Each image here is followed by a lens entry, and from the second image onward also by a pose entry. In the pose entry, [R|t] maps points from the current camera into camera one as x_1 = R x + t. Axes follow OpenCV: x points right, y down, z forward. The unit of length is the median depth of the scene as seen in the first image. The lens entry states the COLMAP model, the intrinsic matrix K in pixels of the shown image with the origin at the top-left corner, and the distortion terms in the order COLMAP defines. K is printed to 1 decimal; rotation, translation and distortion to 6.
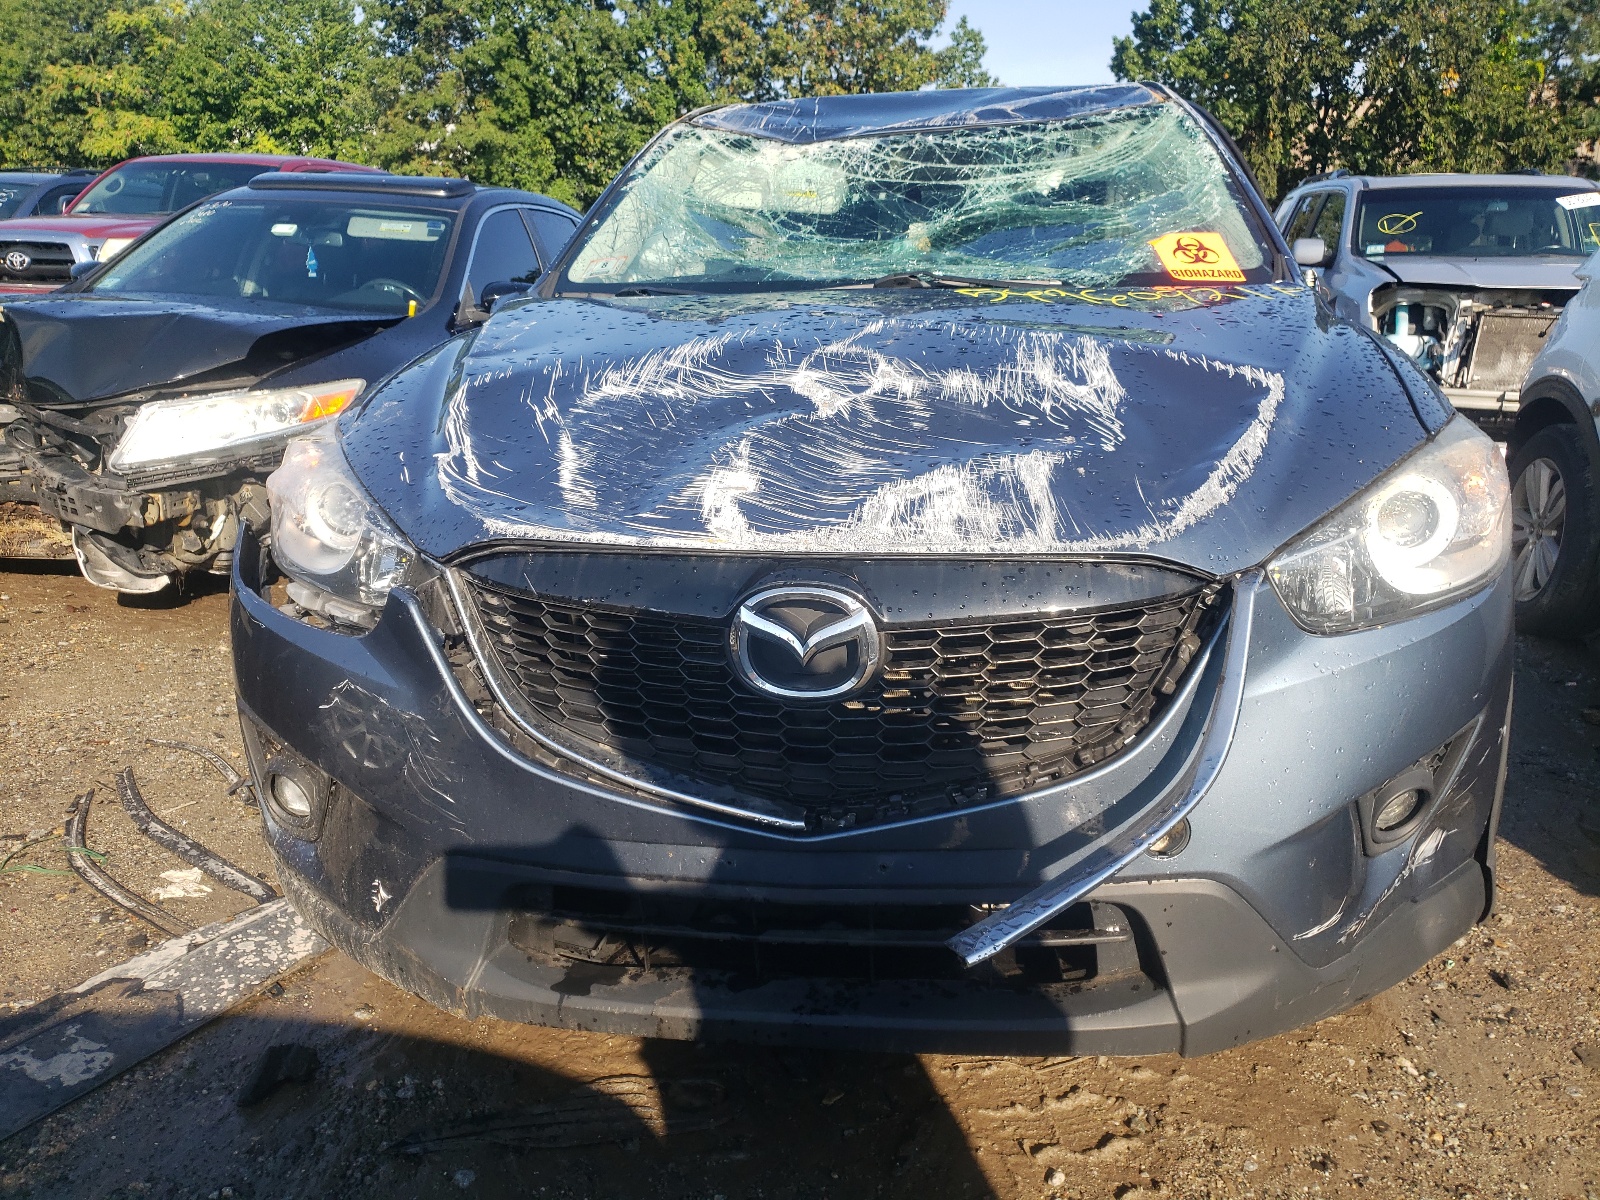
lens RADIAL K [[1235.5, 0, 805.9], [0, 1235.5, 607.7], [0, 0, 1]] dist [0.012567, 0.007046]
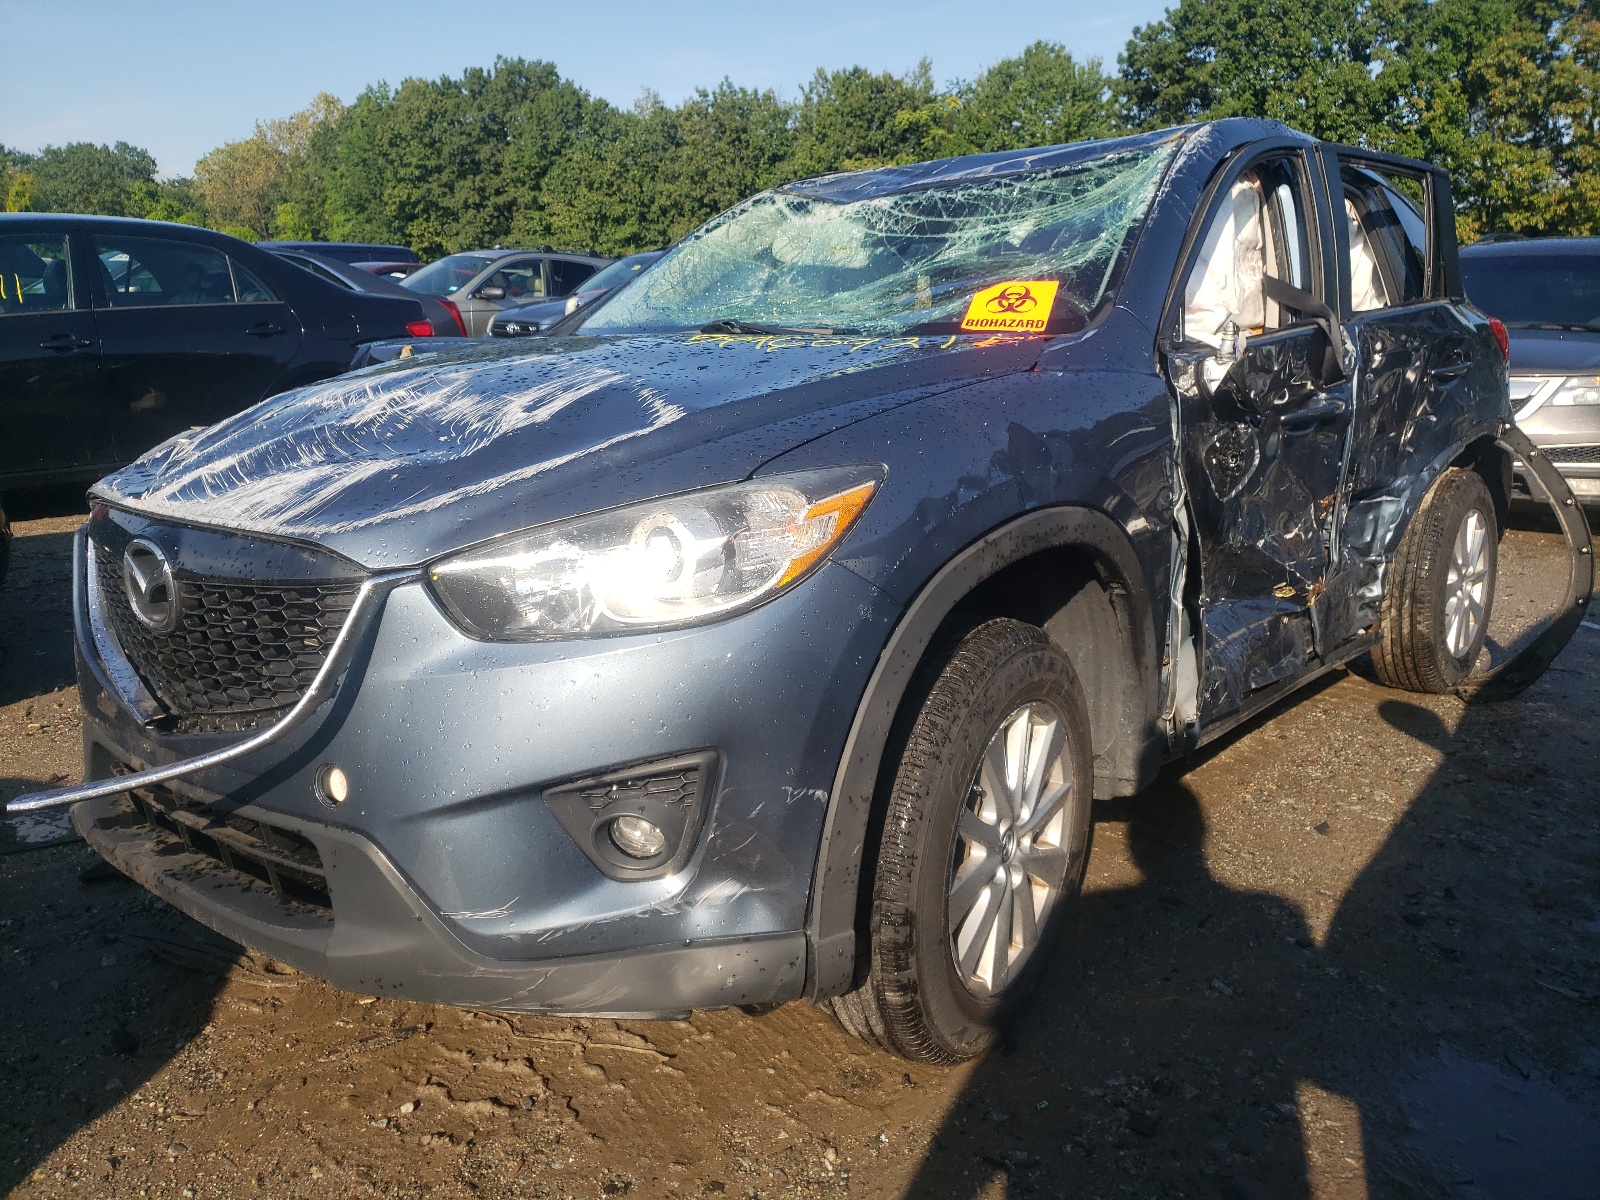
lens RADIAL K [[1235.5, 0, 767.2], [0, 1235.5, 590.3], [0, 0, 1]] dist [0.012567, 0.007046]
pose [[0.835775, 0.123737, -0.534948, 0.899826], [-0.155709, 0.987692, -0.014812, -0.032779], [0.526531, 0.095676, 0.844755, 0.159693]]
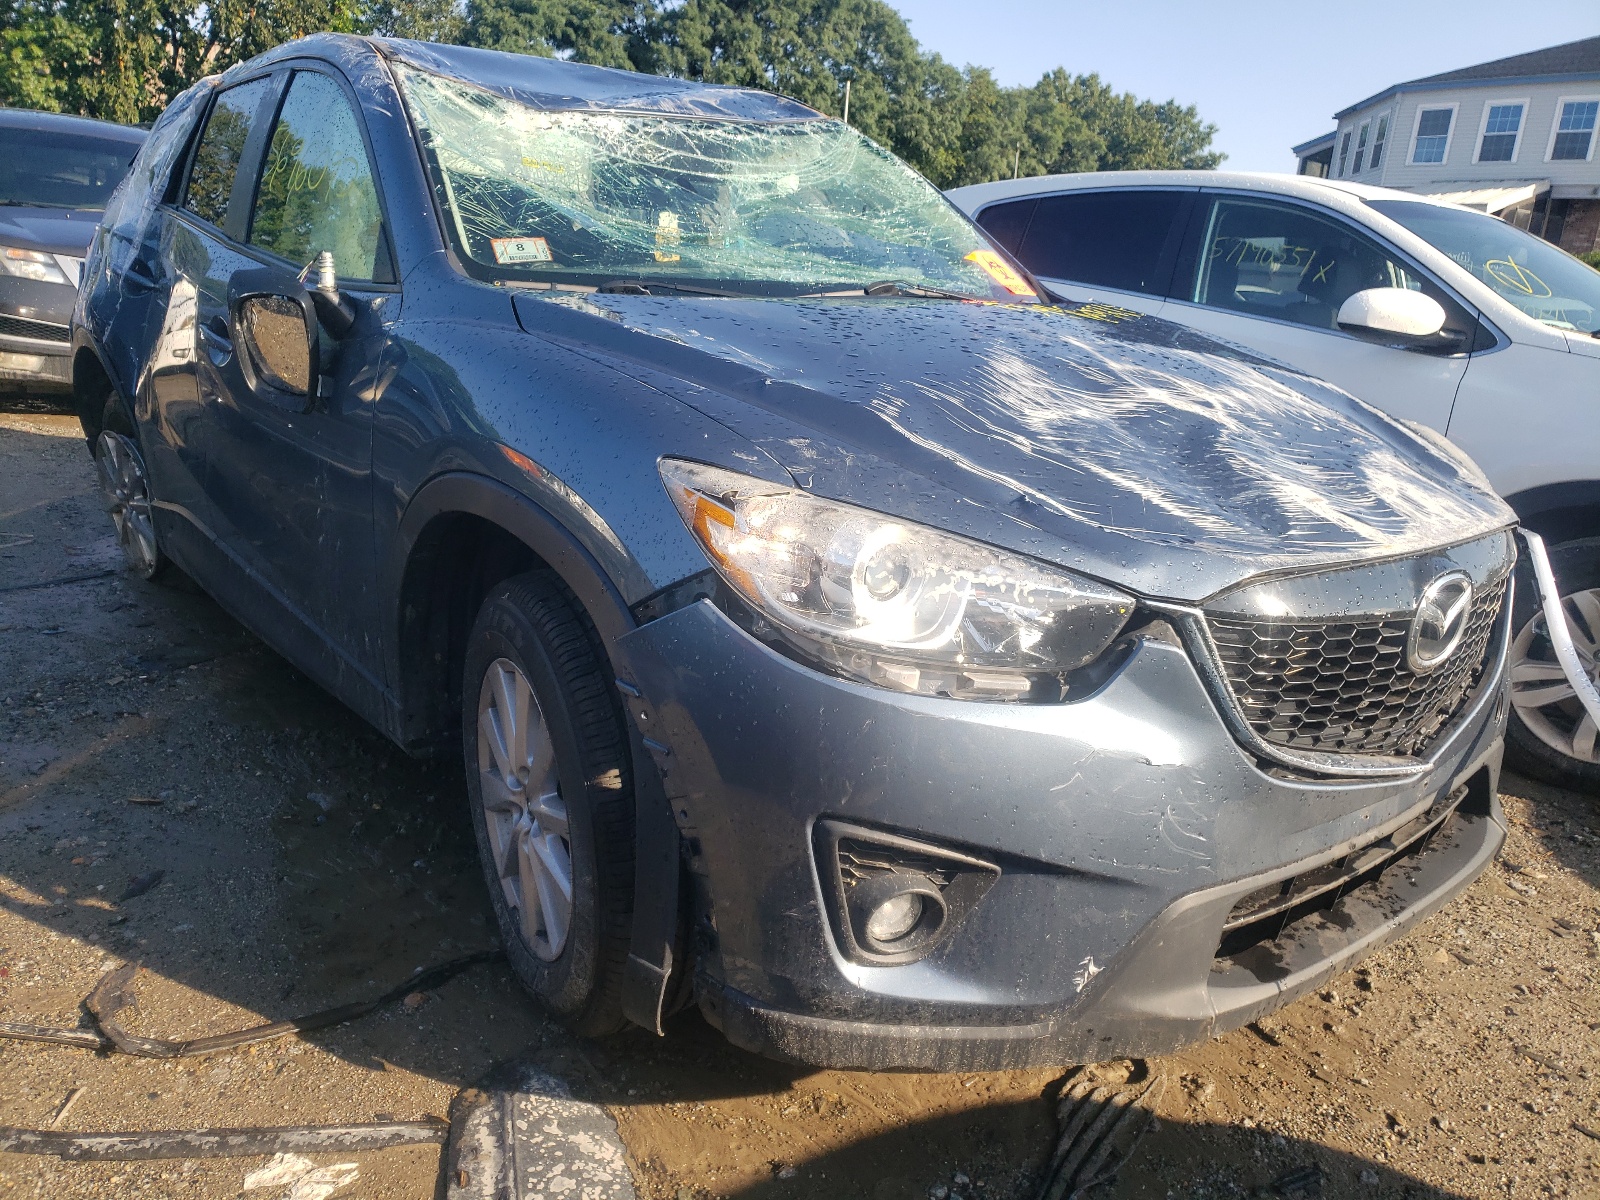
lens RADIAL K [[1235.5, 0, 790.9], [0, 1235.5, 595.5], [0, 0, 1]] dist [0.012567, 0.007046]
pose [[0.672465, -0.151292, 0.724501, -0.960345], [0.130080, 0.987807, 0.085539, -0.133371], [-0.728608, 0.036721, 0.683946, 0.441212]]
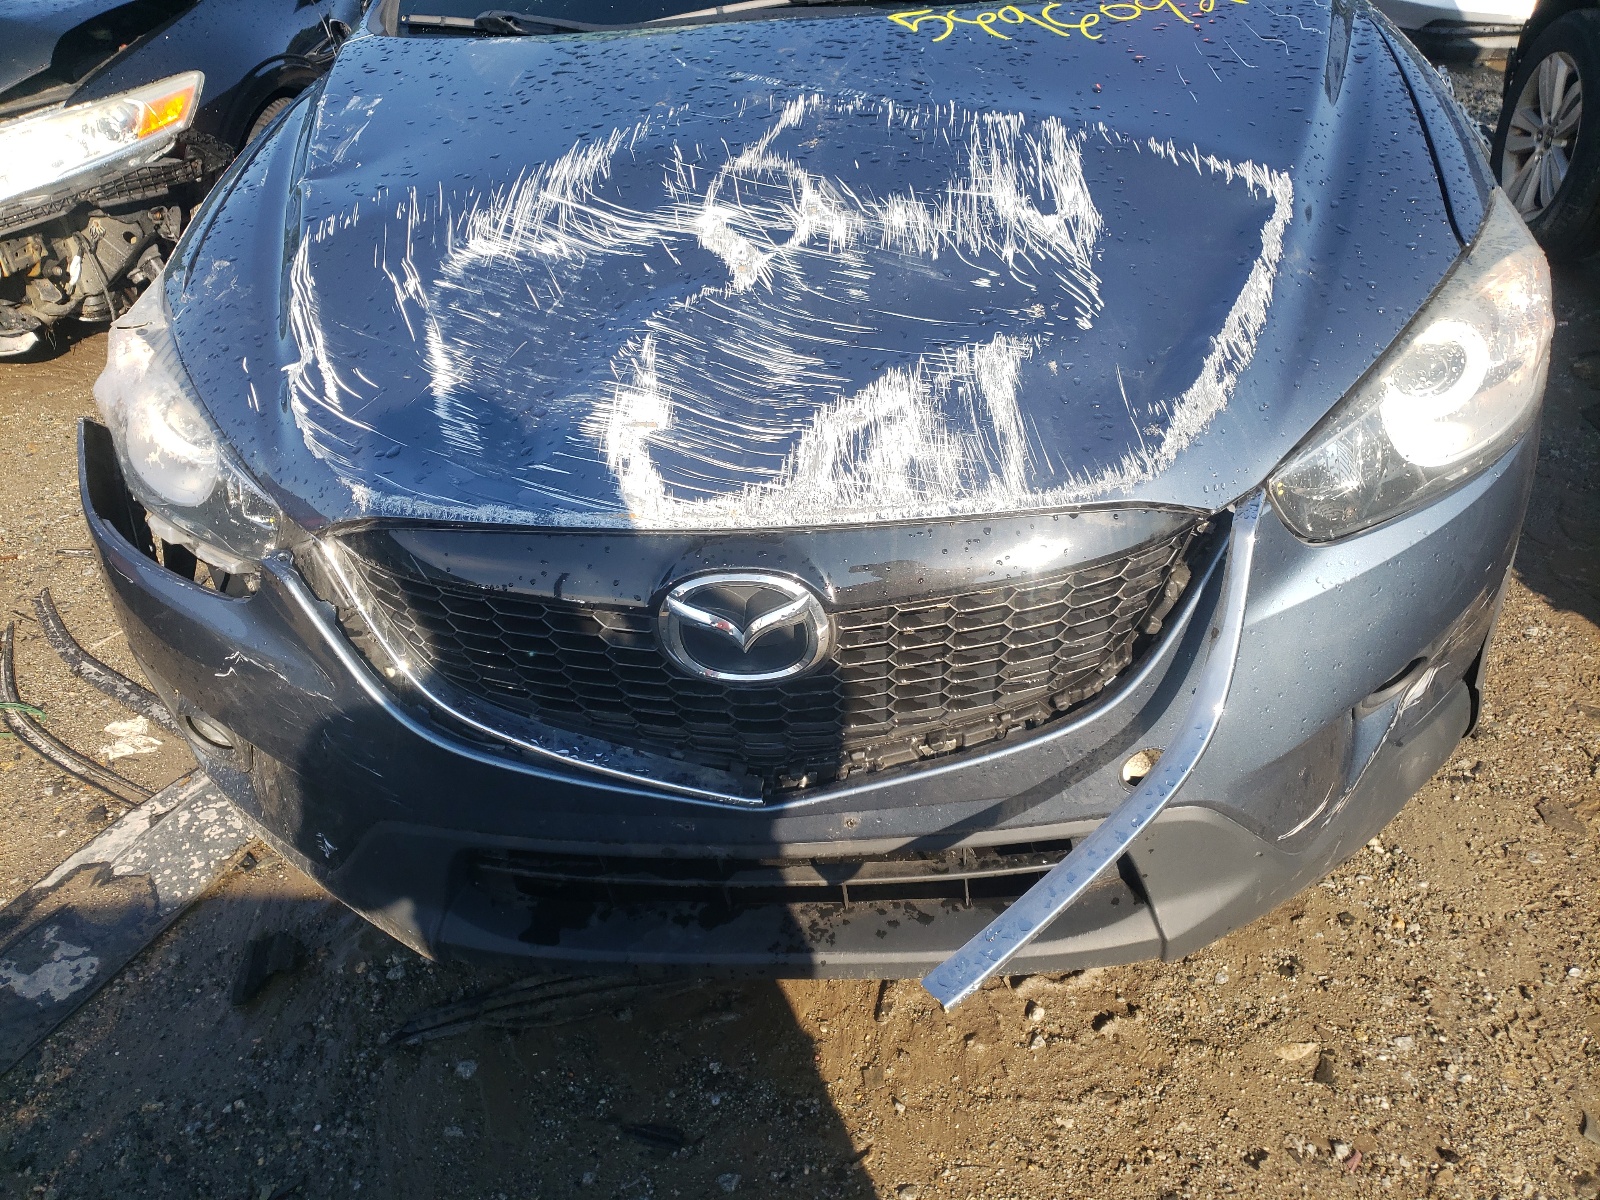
lens RADIAL K [[1235.5, 0, 799.6], [0, 1235.5, 594.2], [0, 0, 1]] dist [0.012567, 0.007046]
pose [[0.995818, -0.090698, 0.010993, 0.021989], [0.081902, 0.939539, 0.332503, -0.201080], [-0.040485, -0.330212, 0.943038, 0.127261]]
